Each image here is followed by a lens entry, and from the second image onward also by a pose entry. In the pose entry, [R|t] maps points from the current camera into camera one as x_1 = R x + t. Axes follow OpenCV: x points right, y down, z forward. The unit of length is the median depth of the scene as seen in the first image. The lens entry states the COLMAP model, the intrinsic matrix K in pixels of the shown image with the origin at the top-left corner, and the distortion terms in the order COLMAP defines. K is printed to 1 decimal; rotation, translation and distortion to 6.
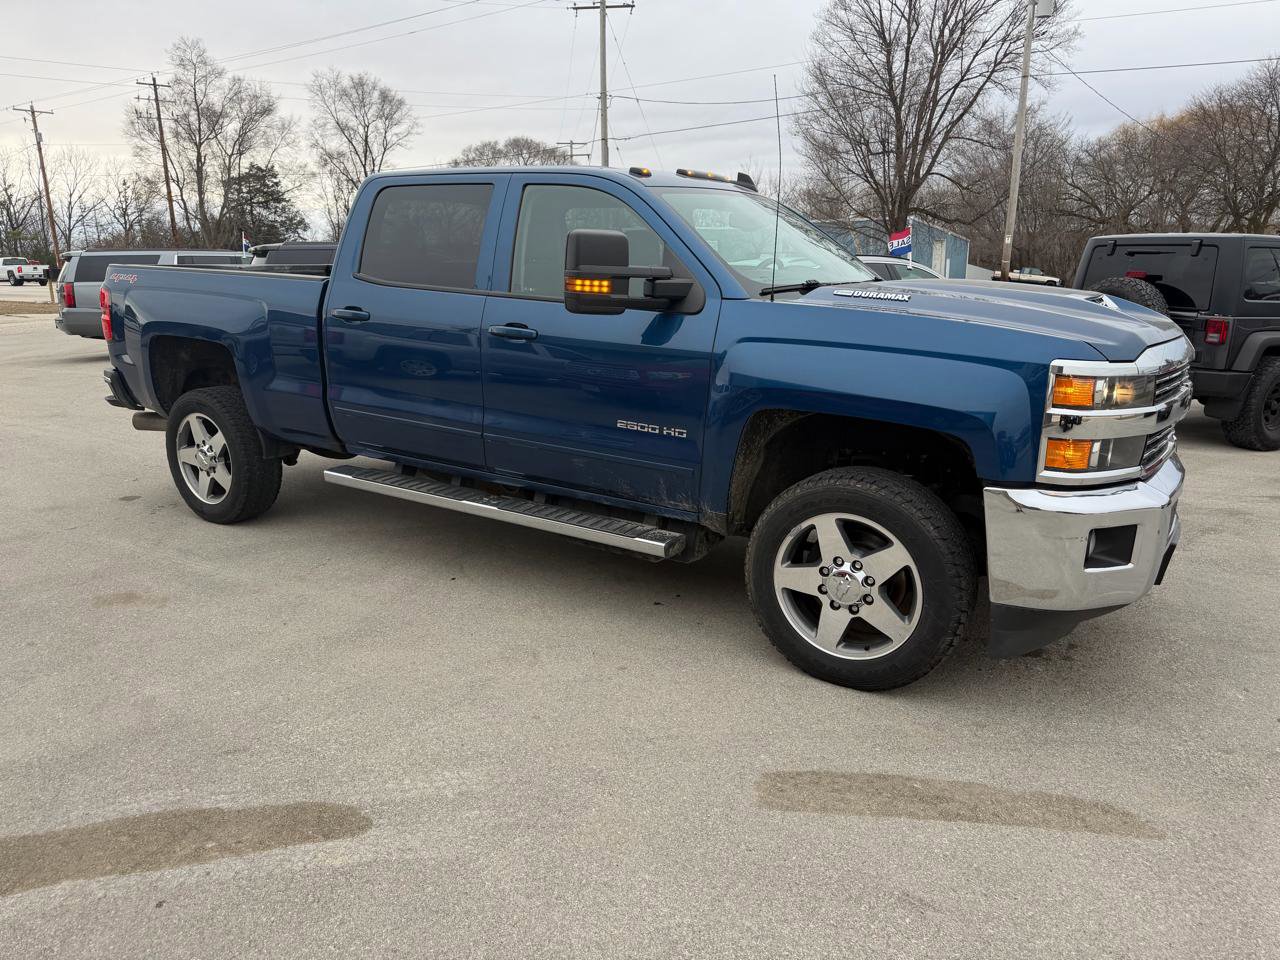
lens RADIAL K [[911.8, 0, 634.0], [0, 911.8, 480.5], [0, 0, 1]] dist [0.035373, -0.037487]
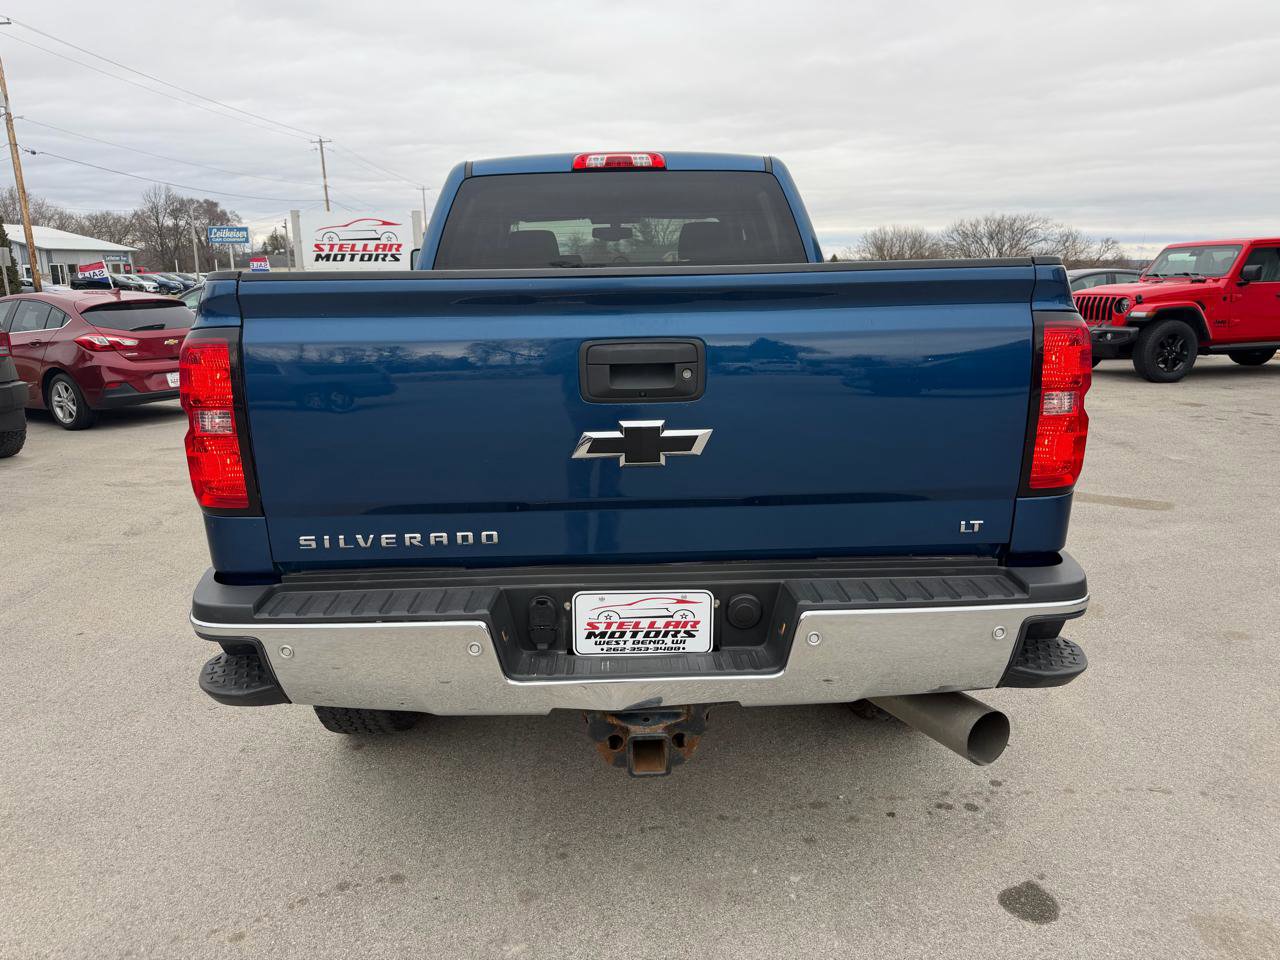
lens RADIAL K [[899.2, 0, 636.8], [0, 899.2, 495.7], [0, 0, 1]] dist [0.037965, -0.047360]
pose [[-0.577221, -0.192661, 0.793535, -0.121180], [0.205959, 0.906003, 0.369783, -0.049697], [-0.790188, 0.376883, -0.483283, 0.209997]]
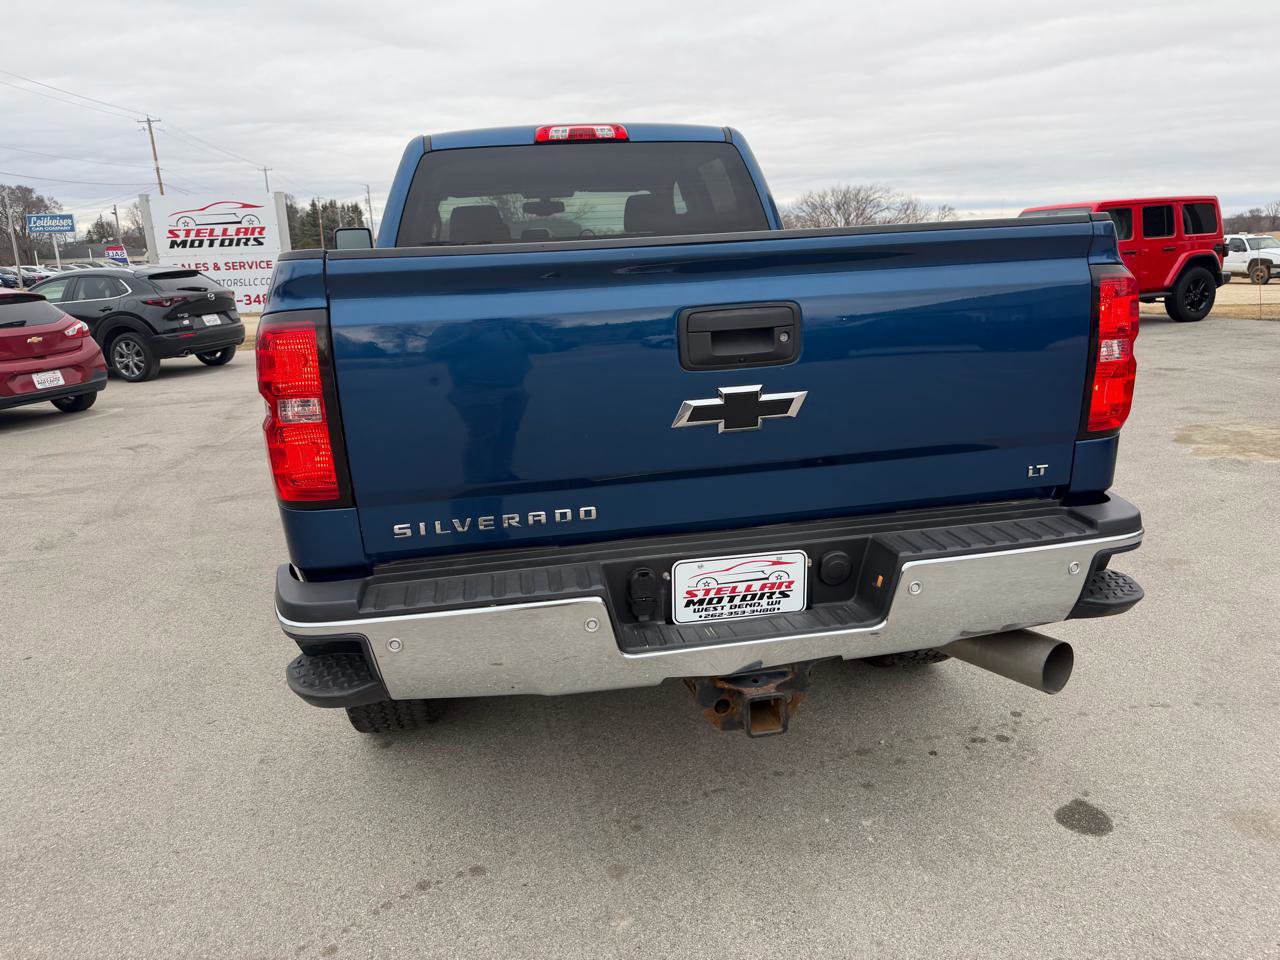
lens RADIAL K [[899.2, 0, 637.1], [0, 899.2, 484.7], [0, 0, 1]] dist [0.030035, -0.039350]
pose [[-0.693767, -0.160851, 0.702007, -0.112958], [0.209677, 0.887405, 0.410547, -0.051969], [-0.689001, 0.432018, -0.581926, 0.219905]]
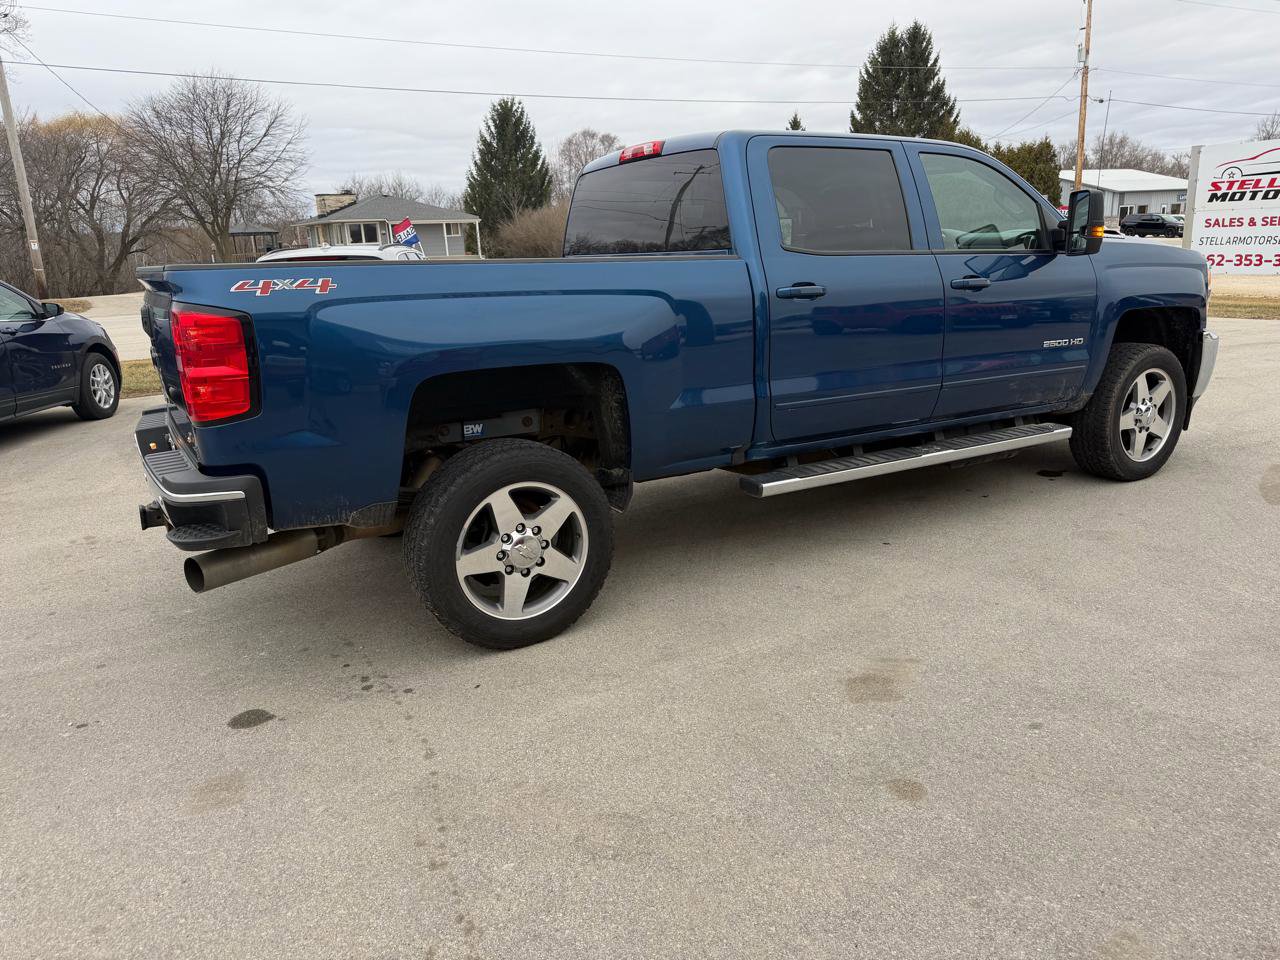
lens RADIAL K [[911.8, 0, 634.0], [0, 911.8, 480.5], [0, 0, 1]] dist [0.035373, -0.037487]
pose [[0.444776, -0.246750, 0.860981, -0.146654], [0.254329, 0.956525, 0.142747, -0.021588], [-0.858773, 0.155482, 0.488195, 0.092226]]
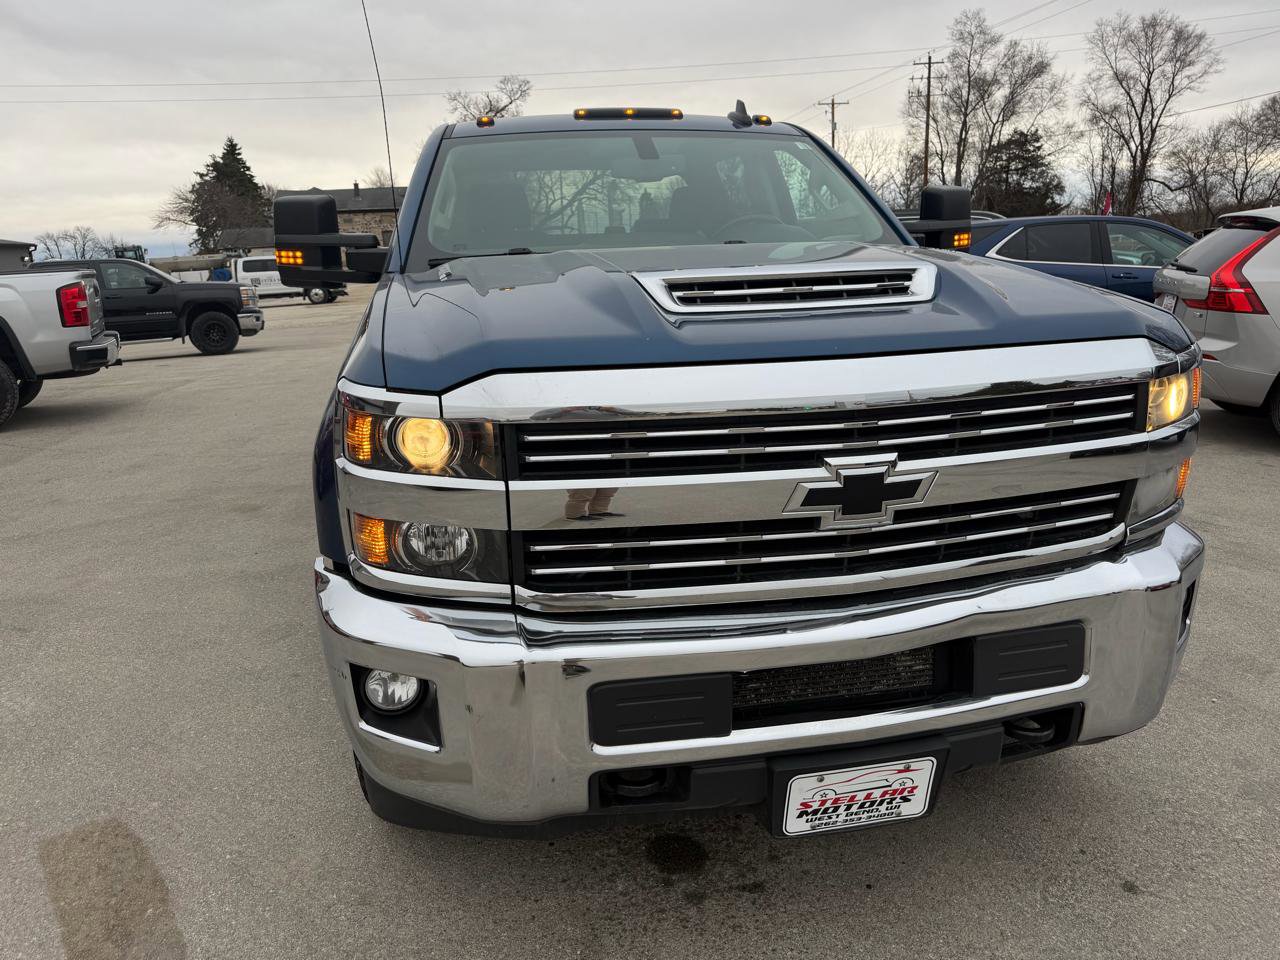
lens RADIAL K [[911.8, 0, 634.0], [0, 911.8, 480.5], [0, 0, 1]] dist [0.035373, -0.037487]
pose [[0.693823, 0.163235, -0.701402, 0.083074], [-0.140867, 0.985920, 0.090106, -0.011717], [0.706234, 0.036287, 0.707048, 0.056388]]
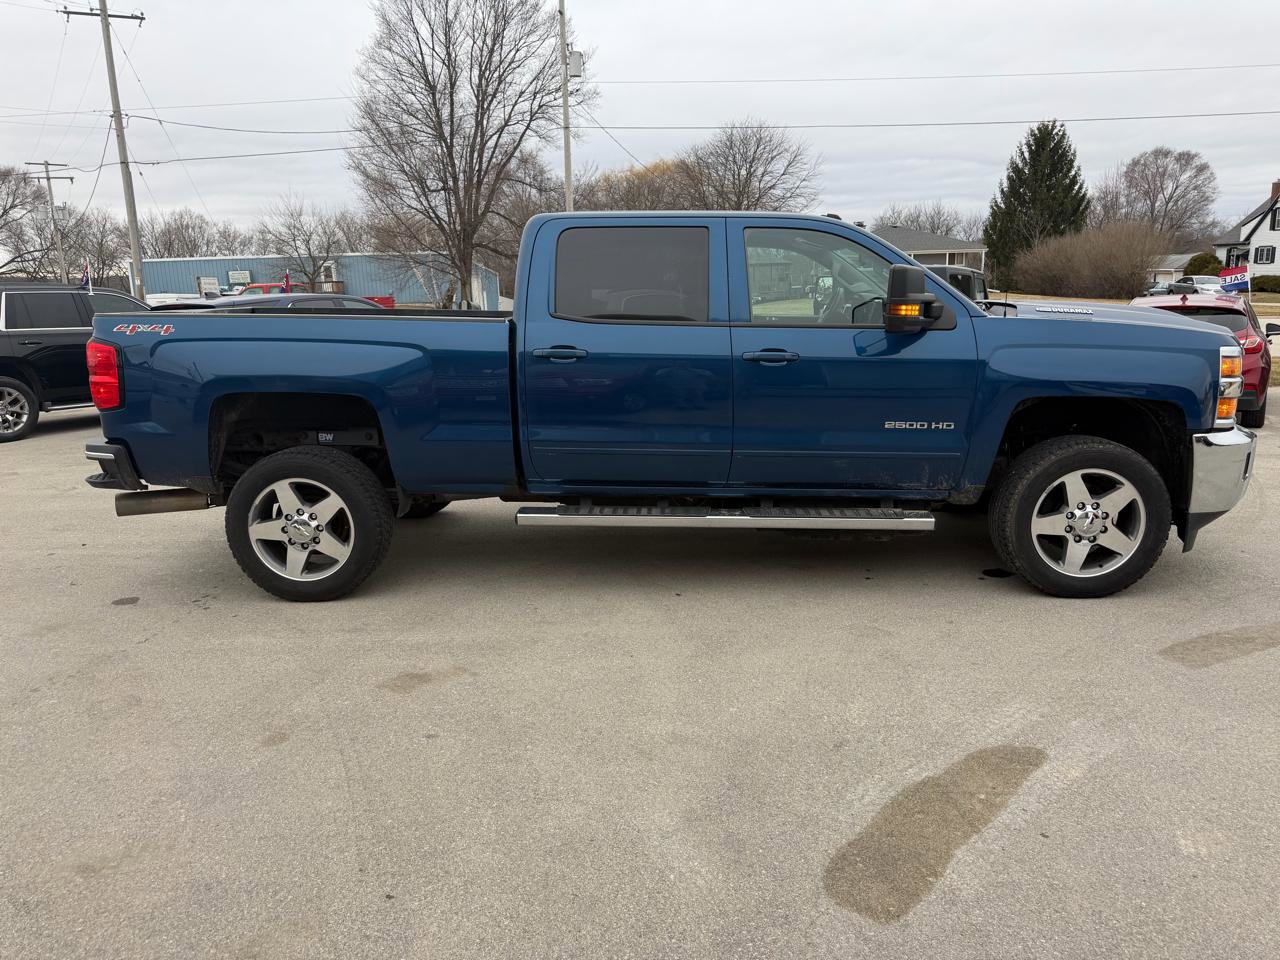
lens RADIAL K [[911.8, 0, 634.0], [0, 911.8, 480.5], [0, 0, 1]] dist [0.035373, -0.037487]
pose [[0.861047, -0.124291, 0.493103, -0.093285], [0.141047, 0.989998, 0.003244, -0.004267], [-0.488574, 0.066758, 0.869965, 0.012667]]
